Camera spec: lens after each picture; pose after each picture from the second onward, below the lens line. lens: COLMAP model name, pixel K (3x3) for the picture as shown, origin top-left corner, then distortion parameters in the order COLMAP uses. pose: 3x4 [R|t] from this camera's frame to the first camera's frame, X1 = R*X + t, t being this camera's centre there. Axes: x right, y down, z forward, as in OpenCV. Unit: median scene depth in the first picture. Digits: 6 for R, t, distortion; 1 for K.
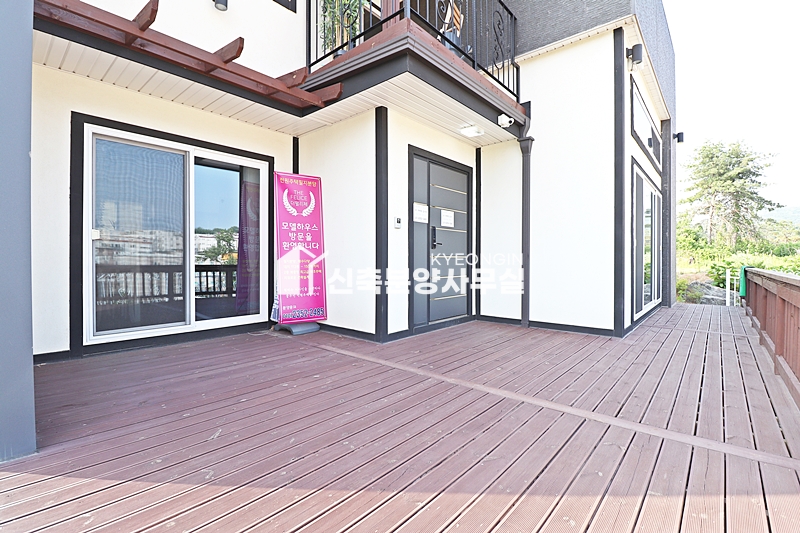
lens RADIAL K [[370.0, 0, 396.3], [0, 370.0, 264.9], [0, 0, 1]] dist [-0.008229, -0.008266]
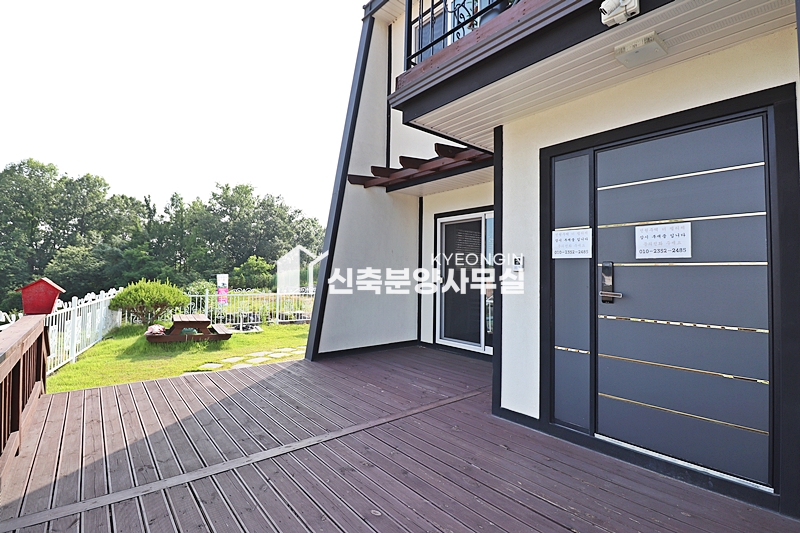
lens RADIAL K [[370.0, 0, 396.4], [0, 370.0, 262.9], [0, 0, 1]] dist [-0.008229, -0.008266]
pose [[-0.149196, -0.037504, -0.988096, 0.745191], [-0.033504, 0.998898, -0.032856, -0.079752], [0.988240, 0.028203, -0.150288, 0.833010]]
